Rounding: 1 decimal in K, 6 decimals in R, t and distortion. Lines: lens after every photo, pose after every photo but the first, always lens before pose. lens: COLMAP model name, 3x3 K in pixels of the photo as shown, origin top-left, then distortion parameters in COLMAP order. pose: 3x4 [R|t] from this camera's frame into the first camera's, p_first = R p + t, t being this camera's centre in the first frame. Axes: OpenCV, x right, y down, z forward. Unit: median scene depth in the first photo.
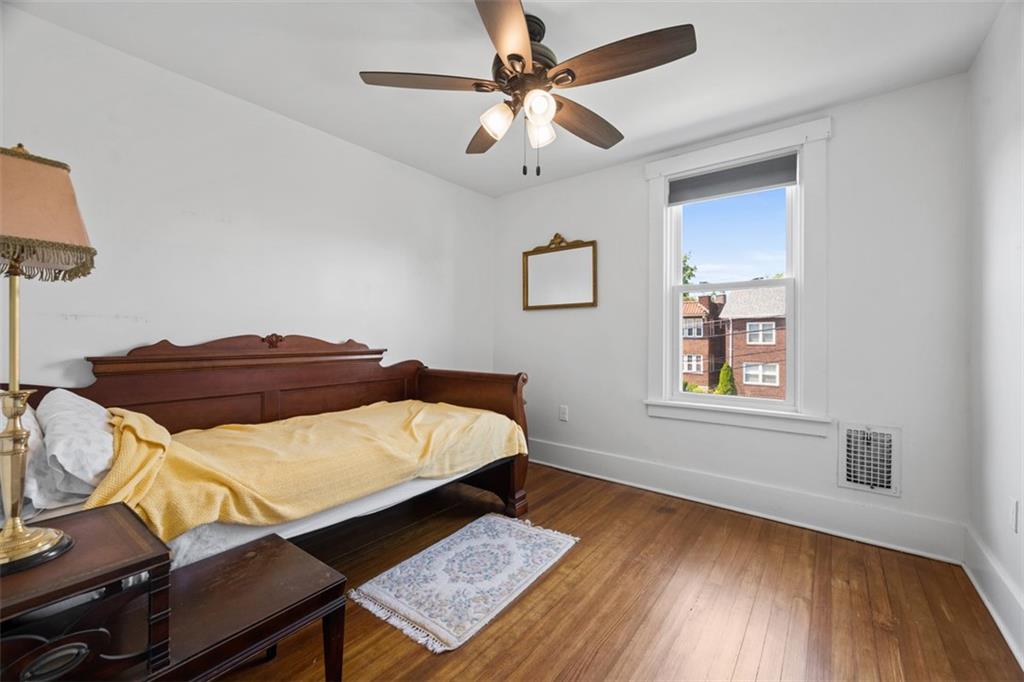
lens RADIAL K [[407.0, 0, 515.8], [0, 407.0, 338.9], [0, 0, 1]] dist [0.002924, -0.000022]
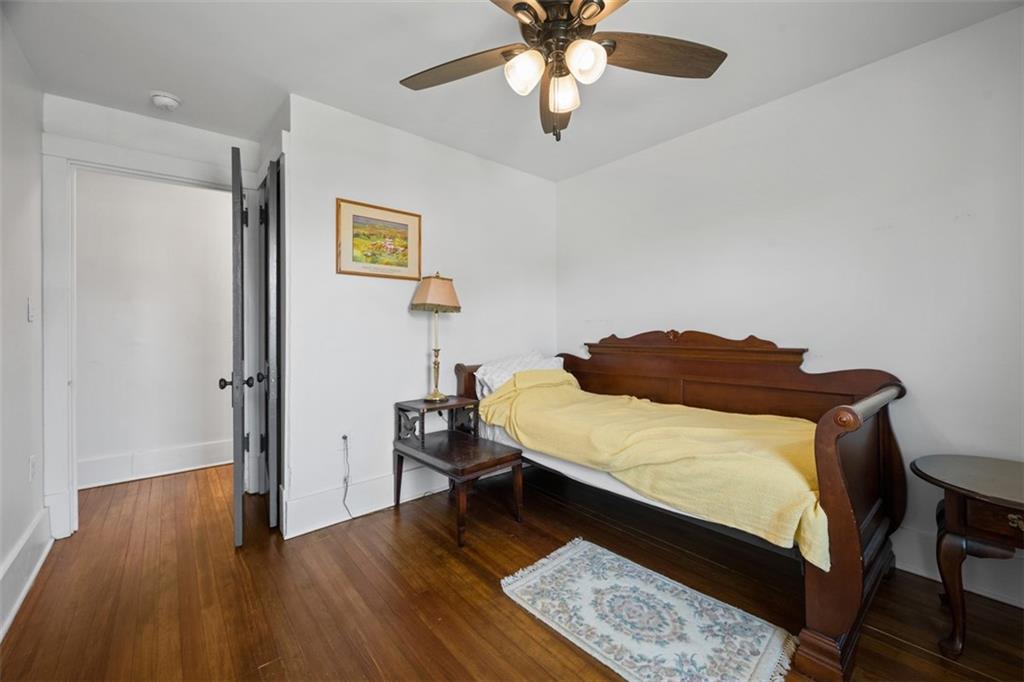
lens RADIAL K [[407.0, 0, 516.9], [0, 407.0, 334.7], [0, 0, 1]] dist [0.002924, -0.000022]
pose [[-0.192191, 0.006330, -0.981337, 0.746174], [-0.004747, 0.999962, 0.007379, -0.005734], [0.981346, 0.006077, -0.192153, 0.924351]]
